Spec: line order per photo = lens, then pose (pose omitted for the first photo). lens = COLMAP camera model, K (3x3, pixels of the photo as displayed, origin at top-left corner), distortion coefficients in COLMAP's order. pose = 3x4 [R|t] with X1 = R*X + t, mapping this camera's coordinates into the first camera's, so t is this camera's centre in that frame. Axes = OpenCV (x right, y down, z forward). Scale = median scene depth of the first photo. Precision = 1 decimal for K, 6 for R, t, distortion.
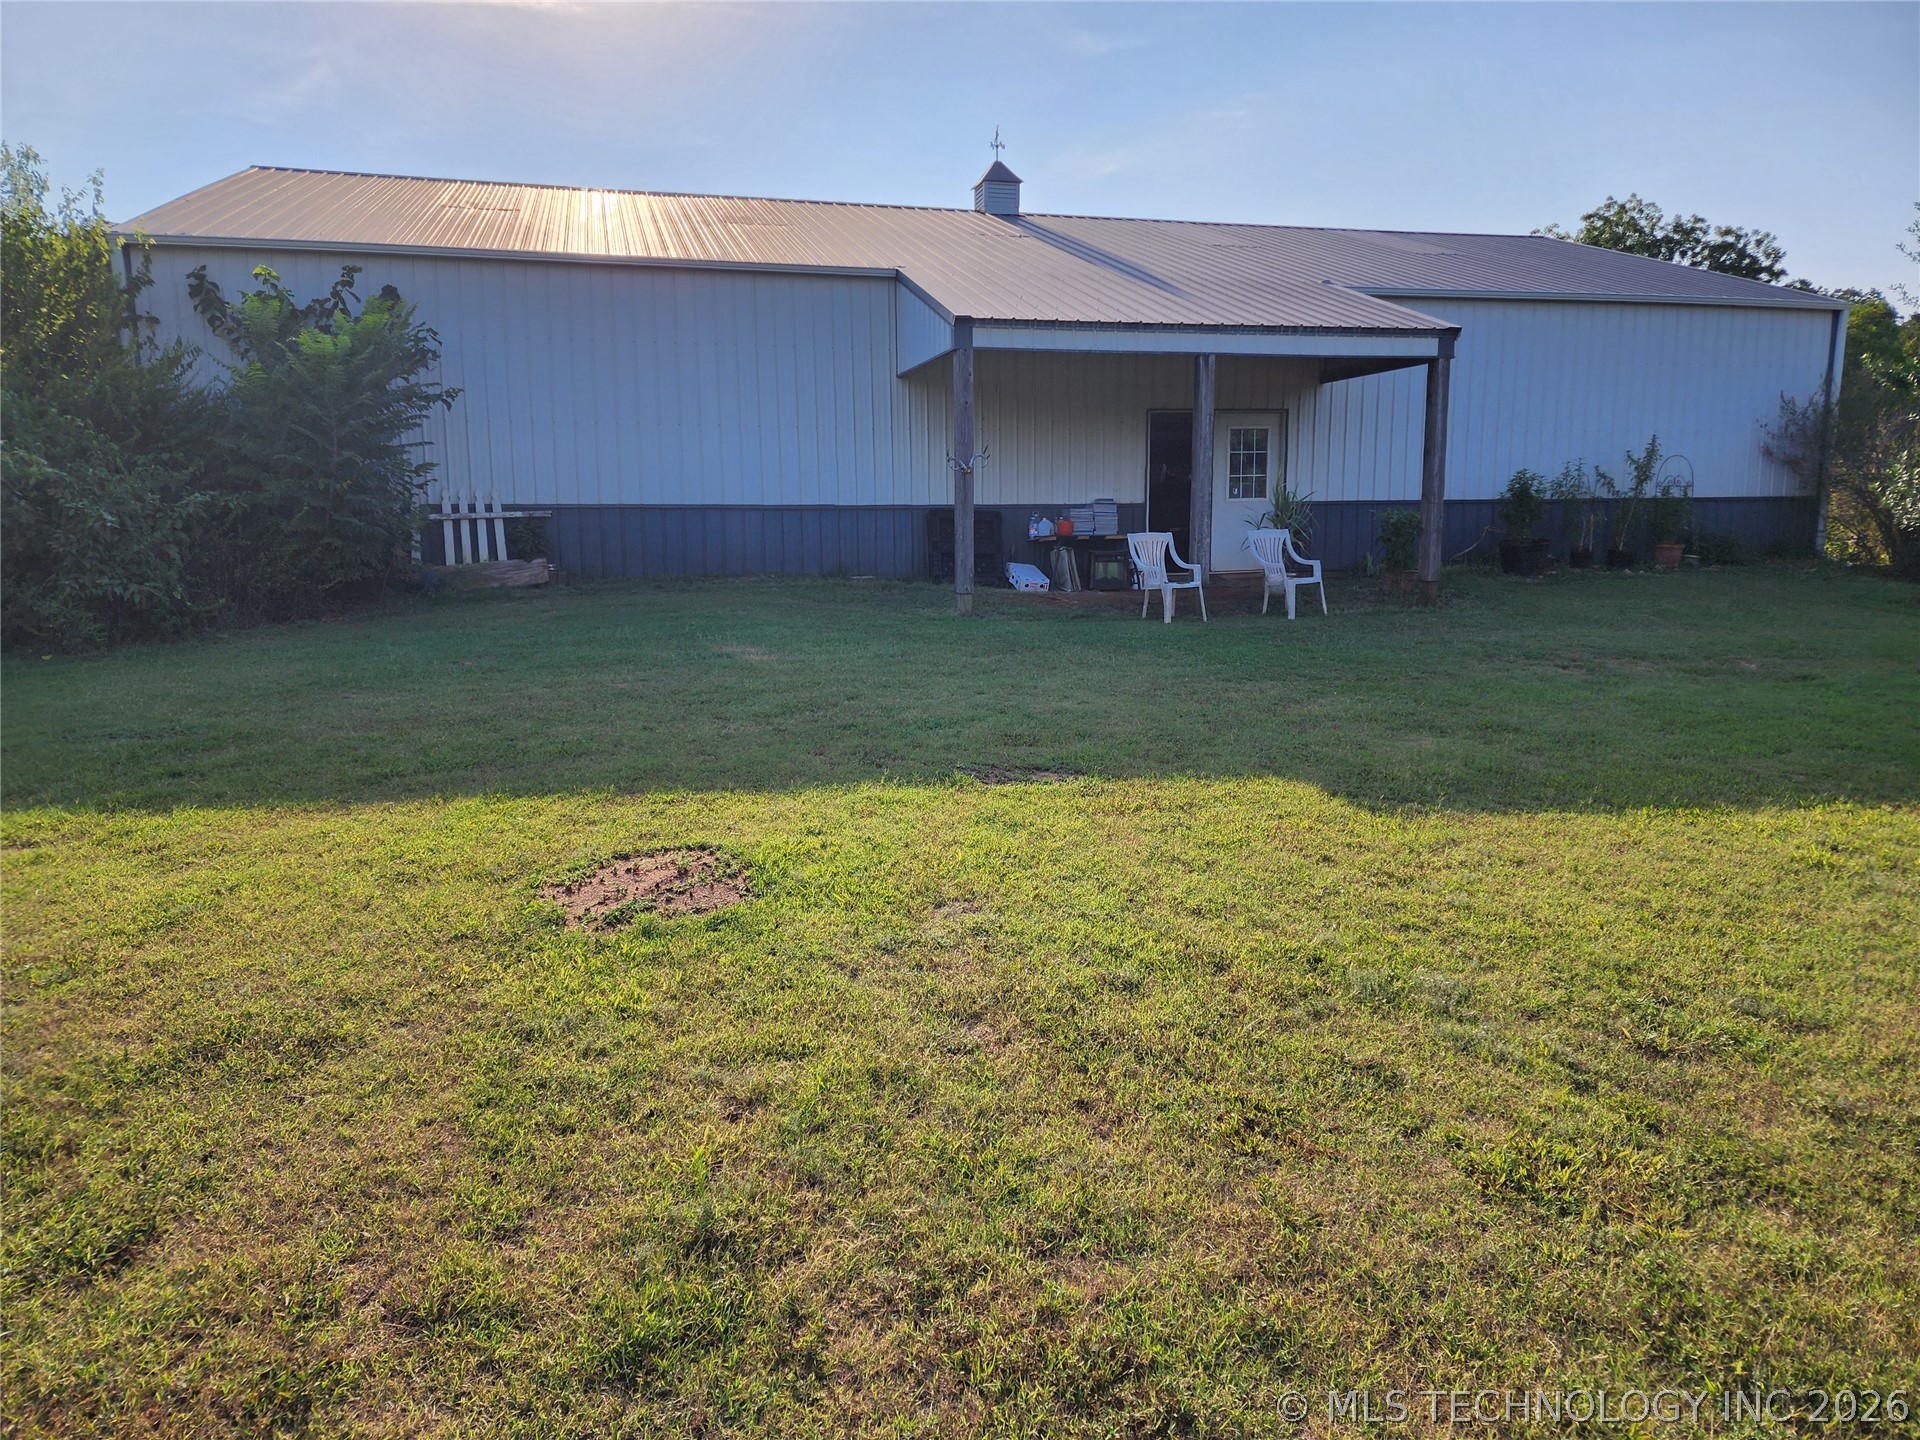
lens RADIAL K [[1307.9, 0, 960.0], [0, 1307.9, 720.0], [0, 0, 1]] dist [0.118668, -0.143346]
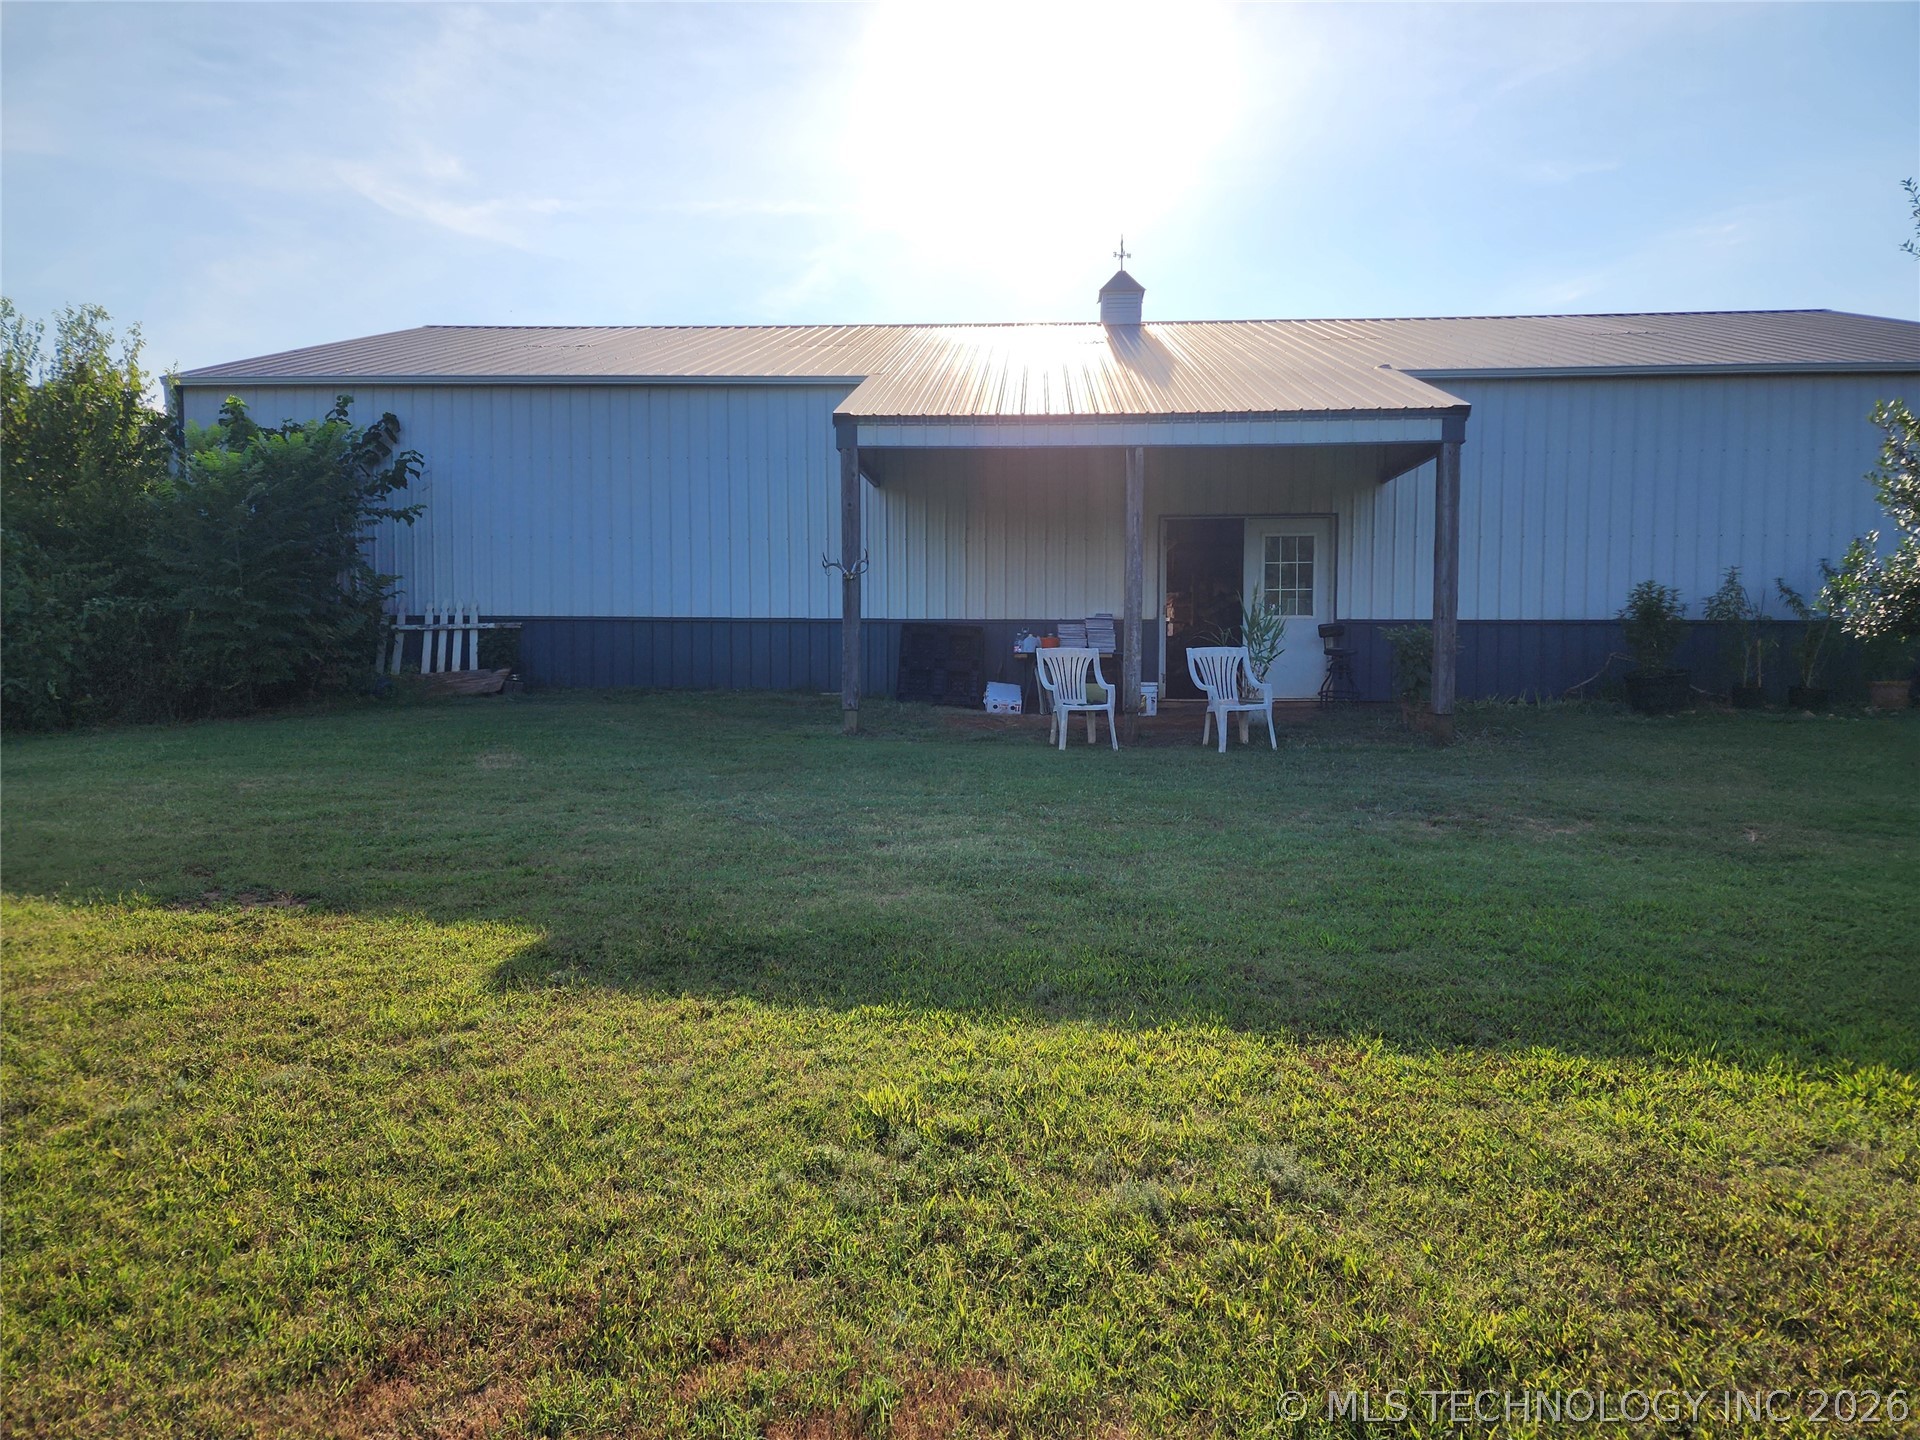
lens RADIAL K [[1307.9, 0, 960.0], [0, 1307.9, 720.0], [0, 0, 1]] dist [0.118668, -0.143346]
pose [[0.946609, 0.028207, -0.321149, 0.340211], [-0.060891, 0.993878, -0.092186, -0.009716], [0.316582, 0.106819, 0.942531, 0.152977]]
